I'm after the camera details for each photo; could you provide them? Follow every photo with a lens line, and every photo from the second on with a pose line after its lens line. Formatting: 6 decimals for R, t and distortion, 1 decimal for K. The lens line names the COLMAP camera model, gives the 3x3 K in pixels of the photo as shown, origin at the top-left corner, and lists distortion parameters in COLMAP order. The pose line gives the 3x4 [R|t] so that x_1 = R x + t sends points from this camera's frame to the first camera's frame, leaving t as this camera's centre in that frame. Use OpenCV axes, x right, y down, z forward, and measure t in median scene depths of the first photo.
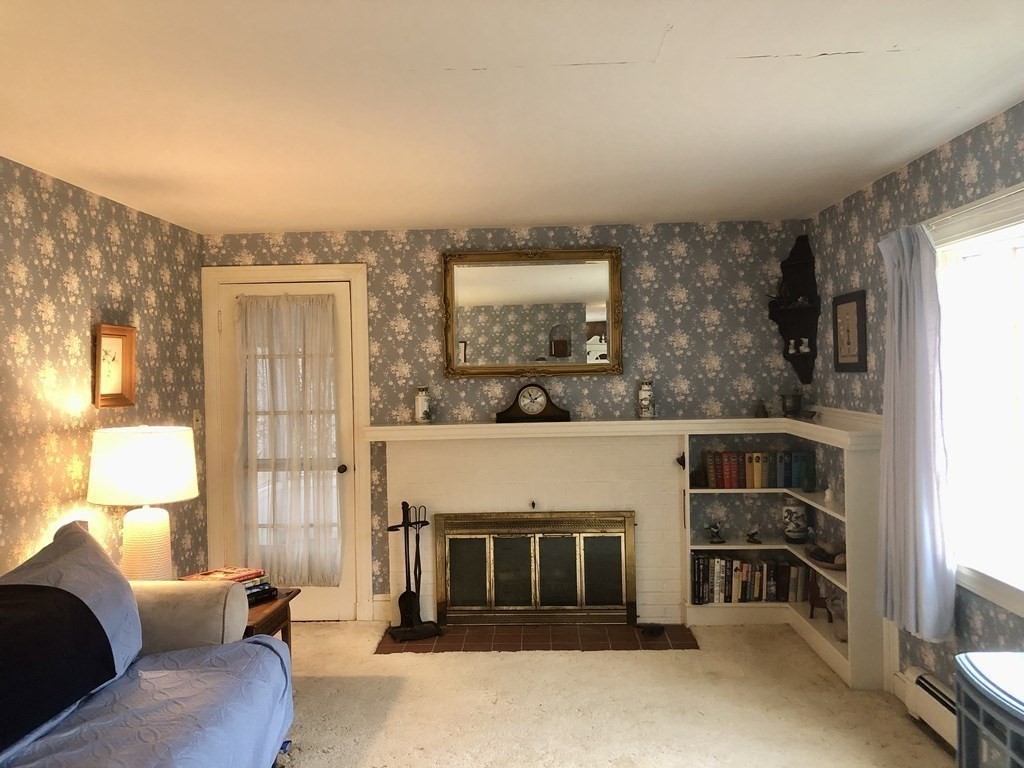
lens RADIAL K [[834.3, 0, 508.0], [0, 834.3, 371.3], [0, 0, 1]] dist [0.102454, -0.208238]
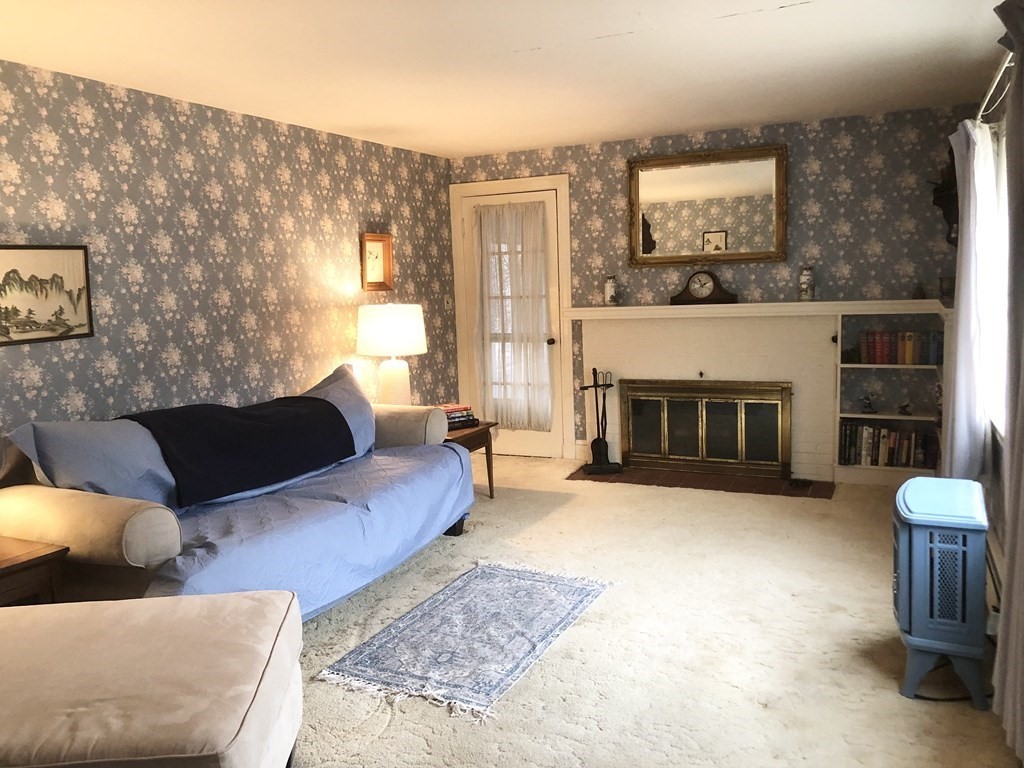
lens RADIAL K [[834.3, 0, 508.0], [0, 834.3, 371.3], [0, 0, 1]] dist [0.102454, -0.208238]
pose [[0.922955, 0.031592, -0.383609, 0.232125], [0.016725, 0.992393, 0.121970, 0.006319], [0.384544, -0.118988, 0.915406, -0.189138]]
